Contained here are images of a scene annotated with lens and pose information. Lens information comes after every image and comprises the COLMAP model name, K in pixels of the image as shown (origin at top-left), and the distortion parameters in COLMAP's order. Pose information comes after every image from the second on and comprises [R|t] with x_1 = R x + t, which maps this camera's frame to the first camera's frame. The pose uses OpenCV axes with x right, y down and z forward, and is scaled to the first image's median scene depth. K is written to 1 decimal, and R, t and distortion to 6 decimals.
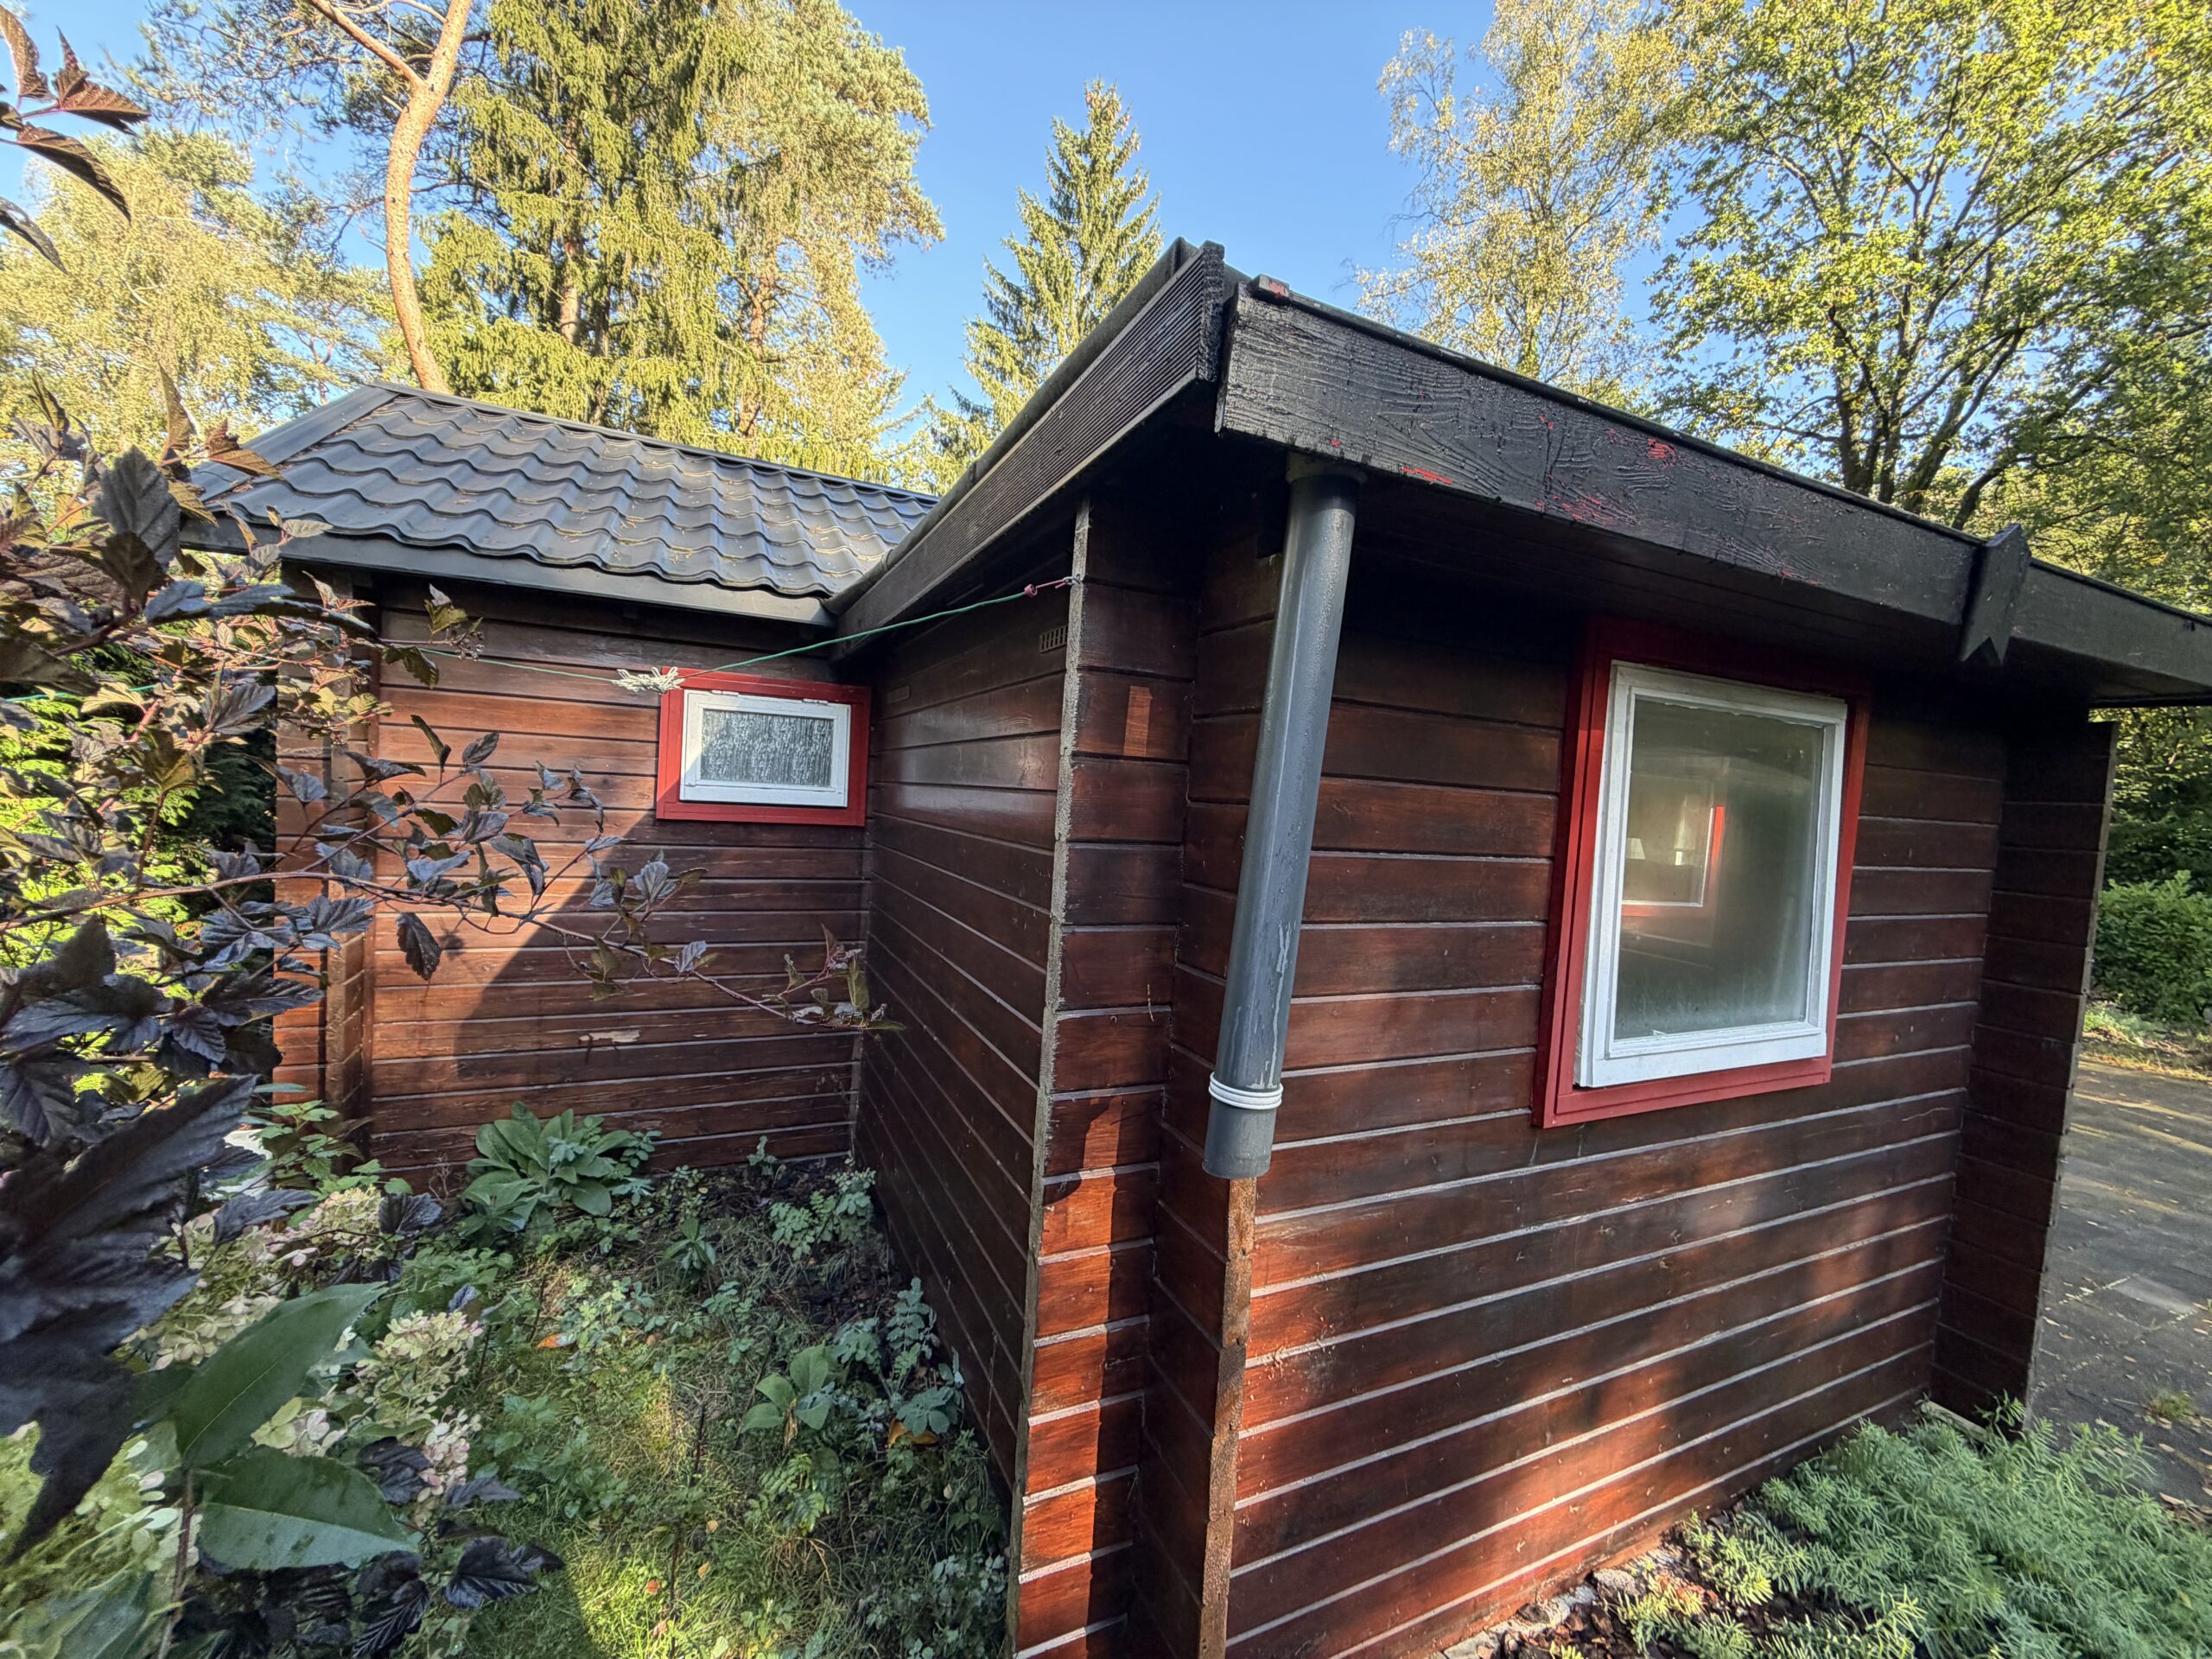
lens RADIAL K [[879.5, 0, 1107.5], [0, 879.5, 833.8], [0, 0, 1]] dist [0.000159, -0.000575]
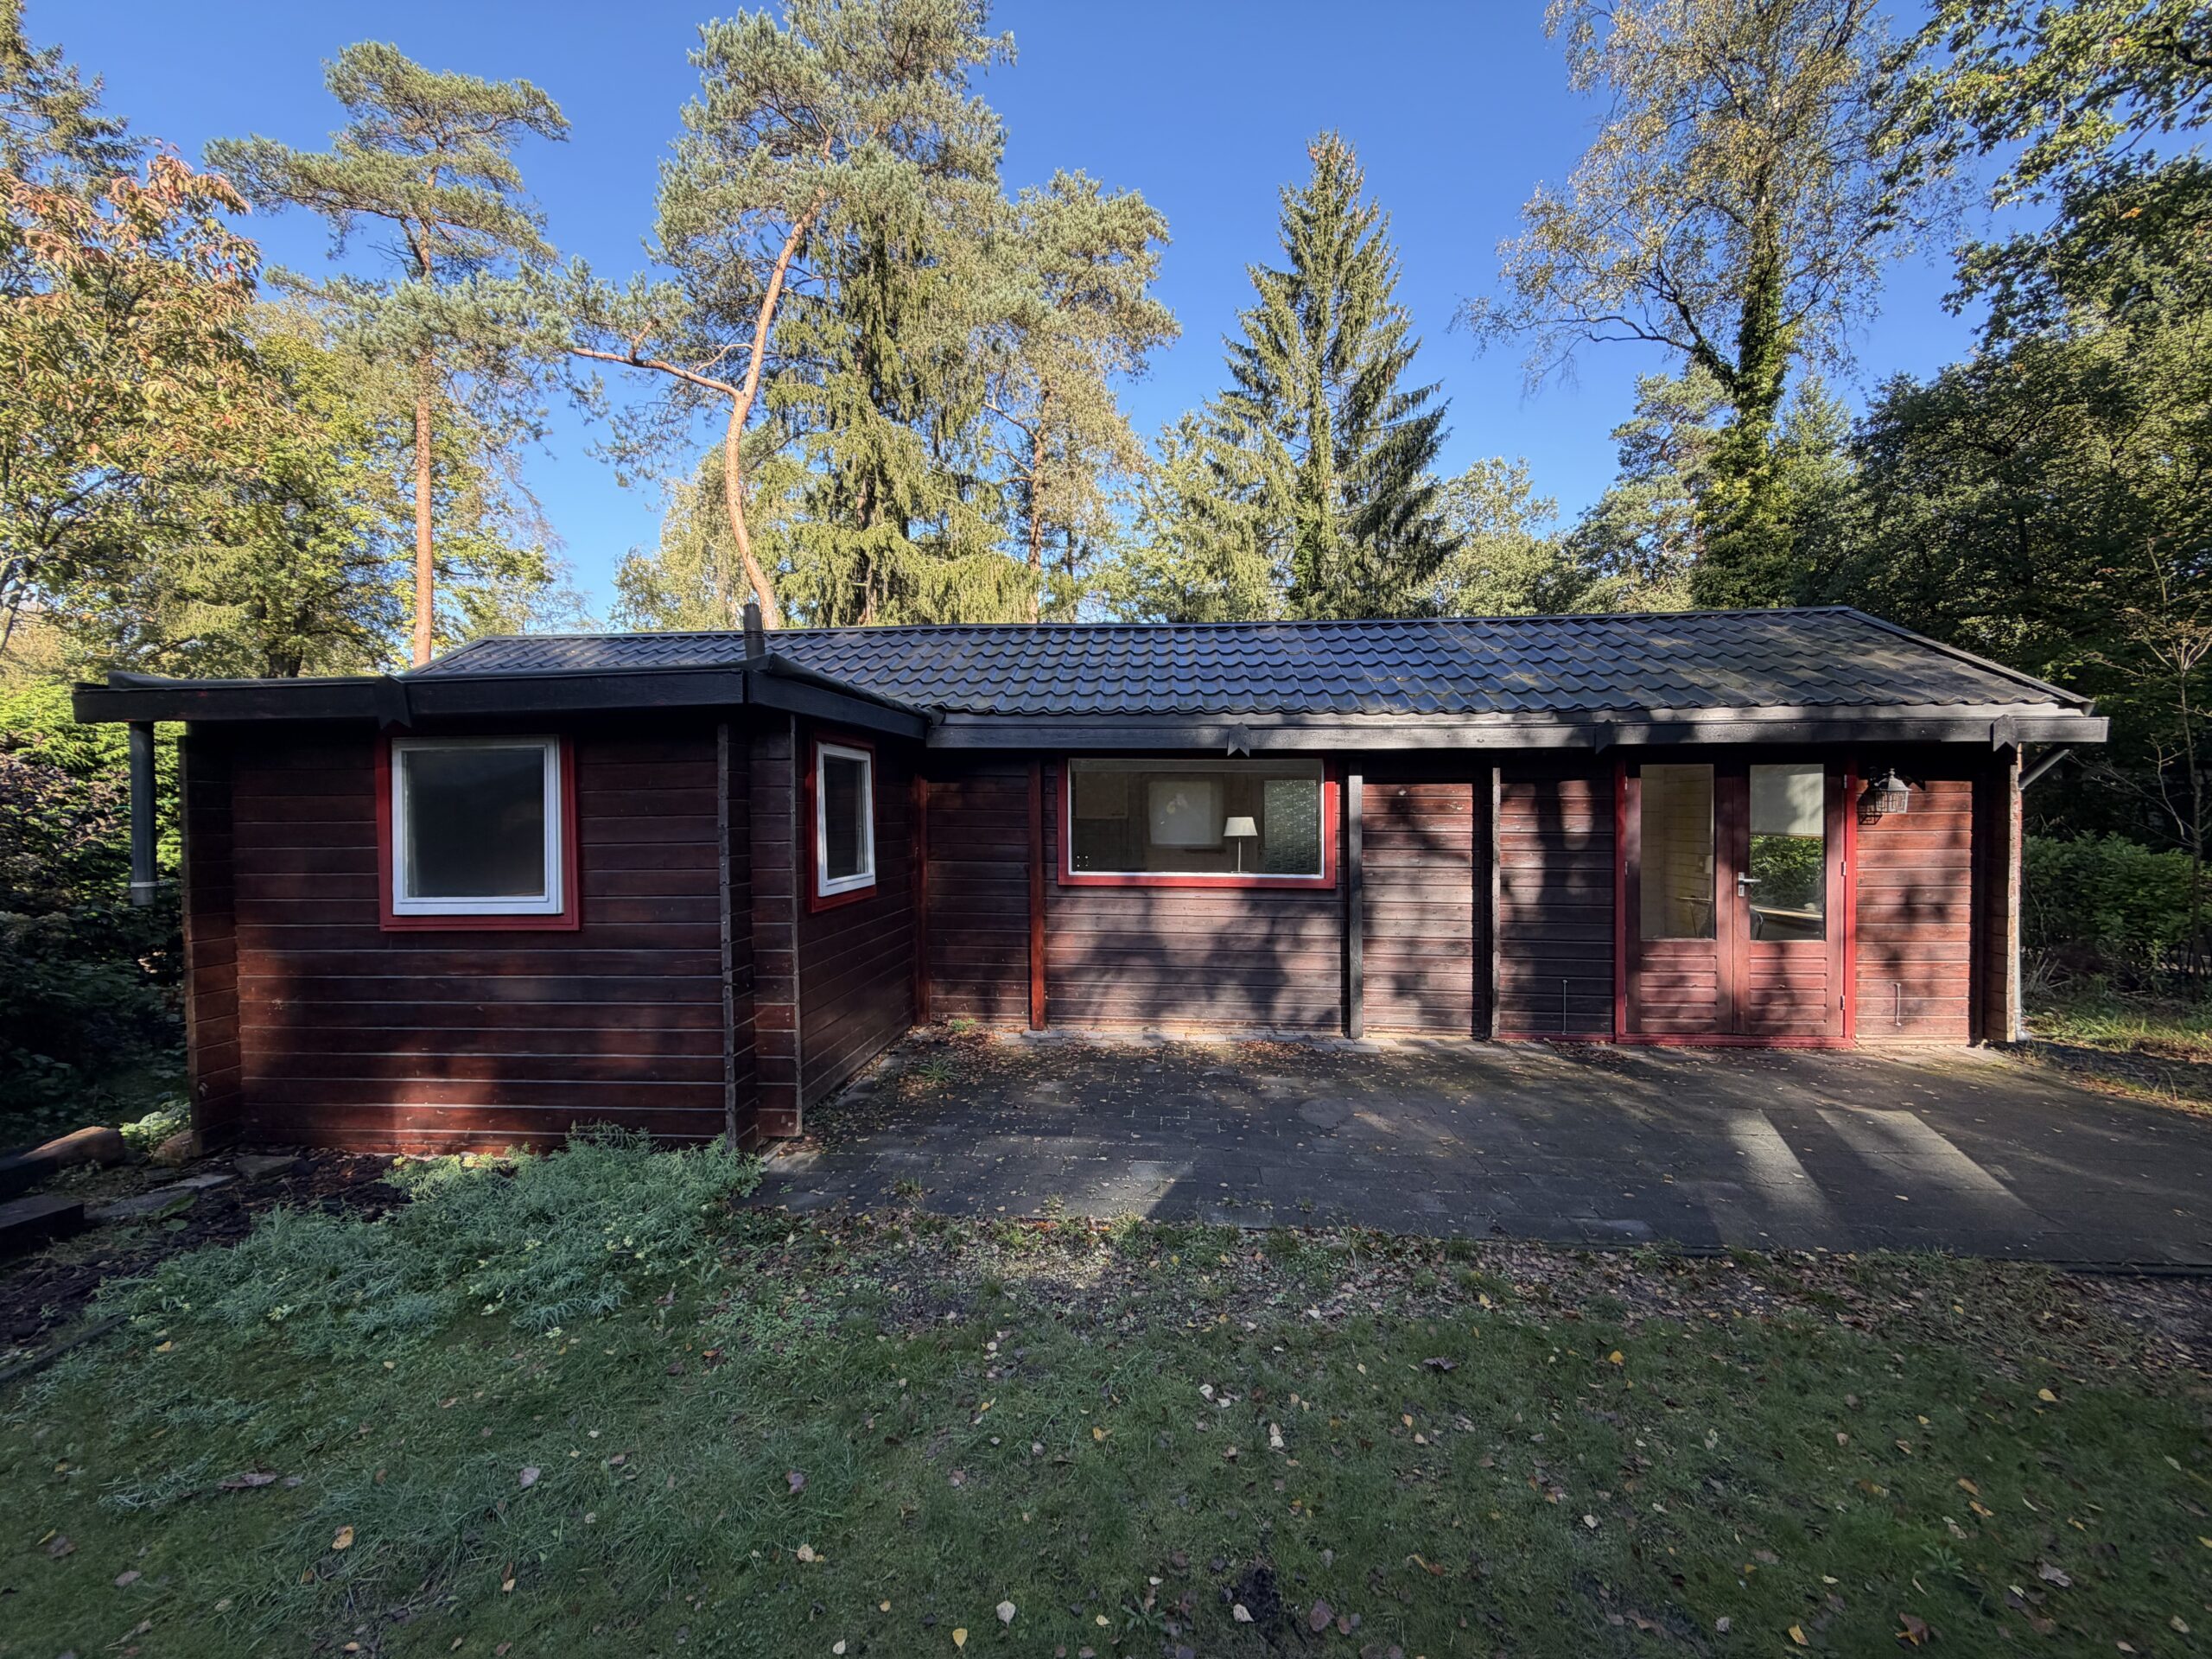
lens RADIAL K [[879.5, 0, 1107.8], [0, 879.5, 829.2], [0, 0, 1]] dist [0.000159, -0.000575]
pose [[0.866573, -0.063986, -0.494932, 3.123518], [0.040948, 0.997519, -0.057265, 0.247498], [0.497368, 0.029358, 0.867043, -0.104332]]
